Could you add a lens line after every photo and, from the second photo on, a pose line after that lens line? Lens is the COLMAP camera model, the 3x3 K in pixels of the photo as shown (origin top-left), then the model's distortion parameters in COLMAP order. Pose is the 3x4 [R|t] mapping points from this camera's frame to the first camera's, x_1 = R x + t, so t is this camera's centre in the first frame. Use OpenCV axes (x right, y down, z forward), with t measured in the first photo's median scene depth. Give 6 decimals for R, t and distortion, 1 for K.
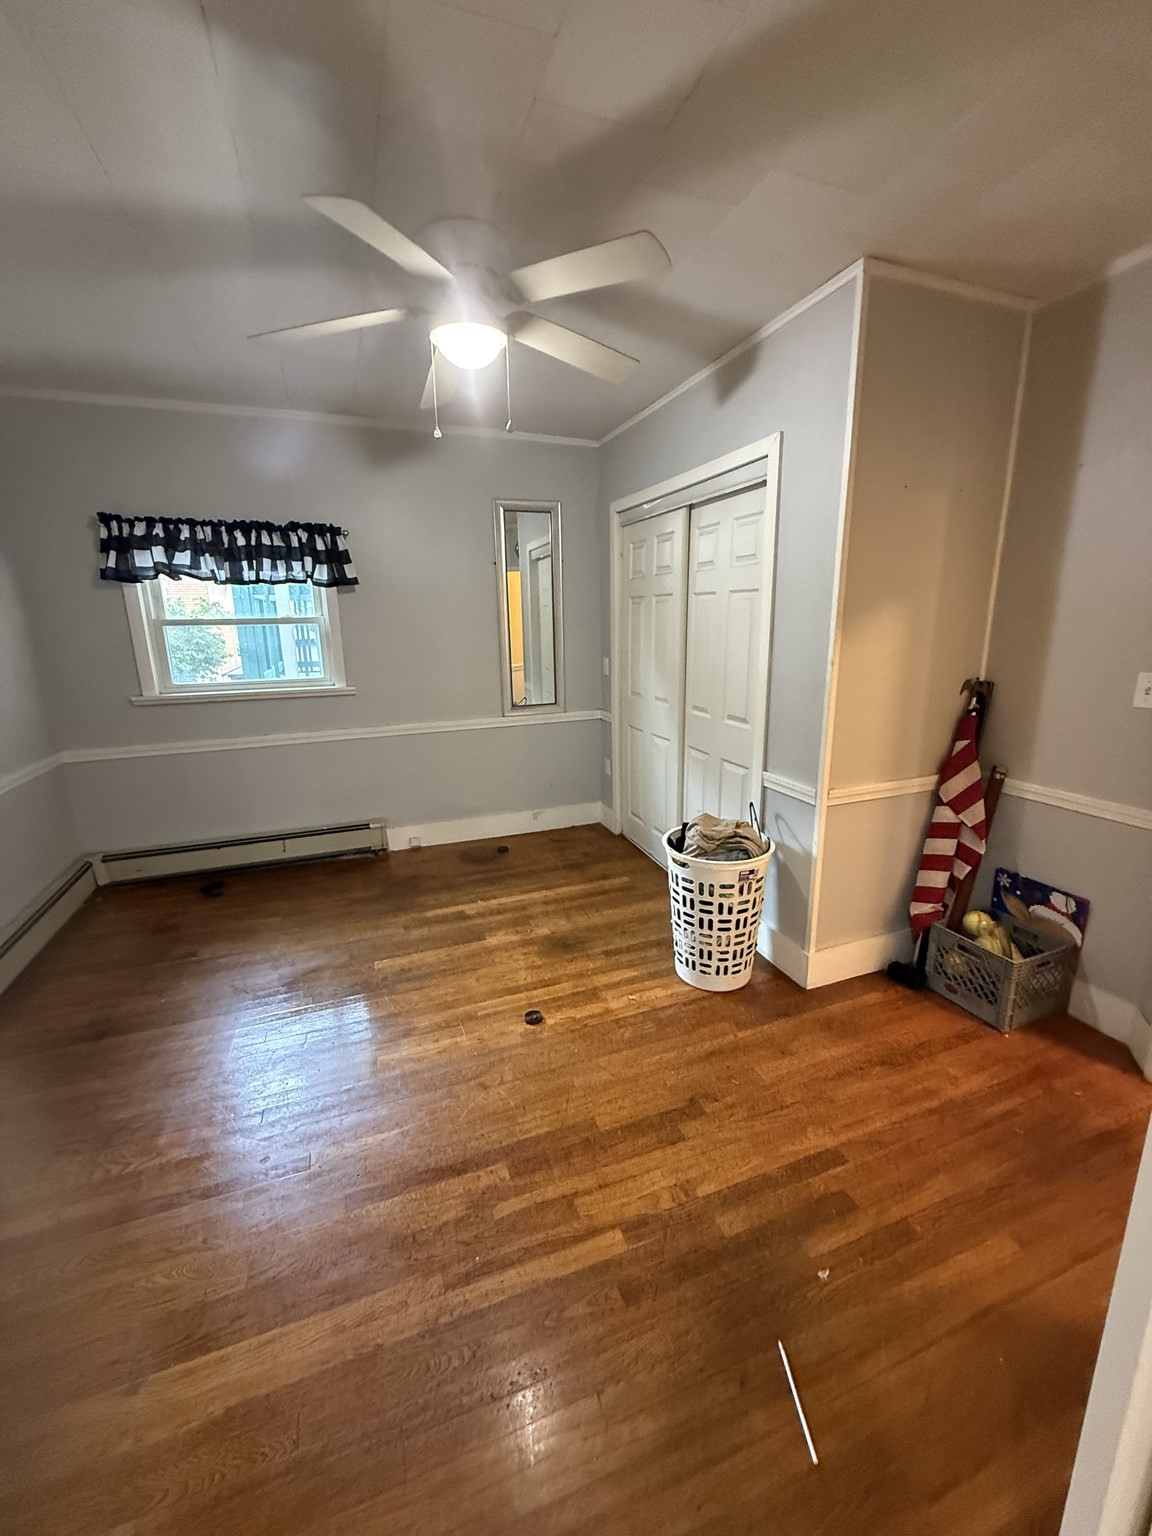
lens RADIAL K [[614.9, 0, 574.6], [0, 614.9, 769.0], [0, 0, 1]] dist [-0.000927, -0.000049]
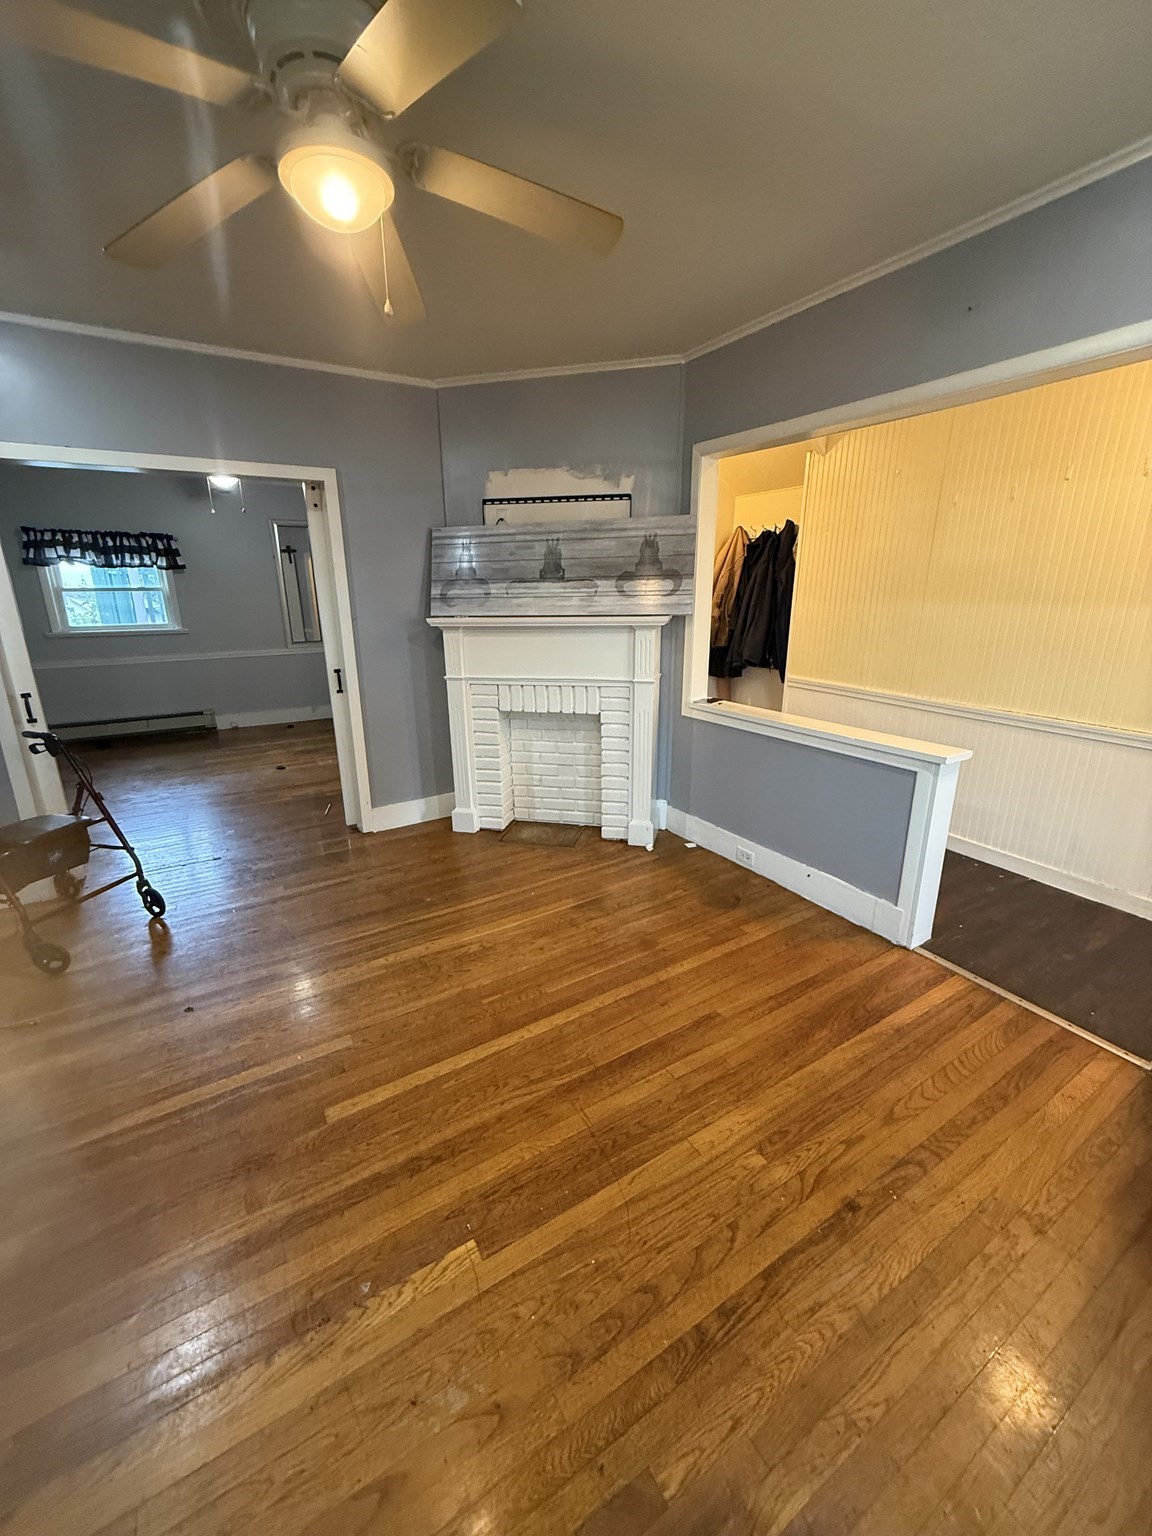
lens RADIAL K [[614.9, 0, 577.0], [0, 614.9, 771.5], [0, 0, 1]] dist [-0.000927, -0.000049]
pose [[0.977305, -0.034737, 0.208968, 0.364510], [0.017930, 0.996488, 0.081791, 0.157294], [-0.211075, -0.076188, 0.974496, -1.024861]]
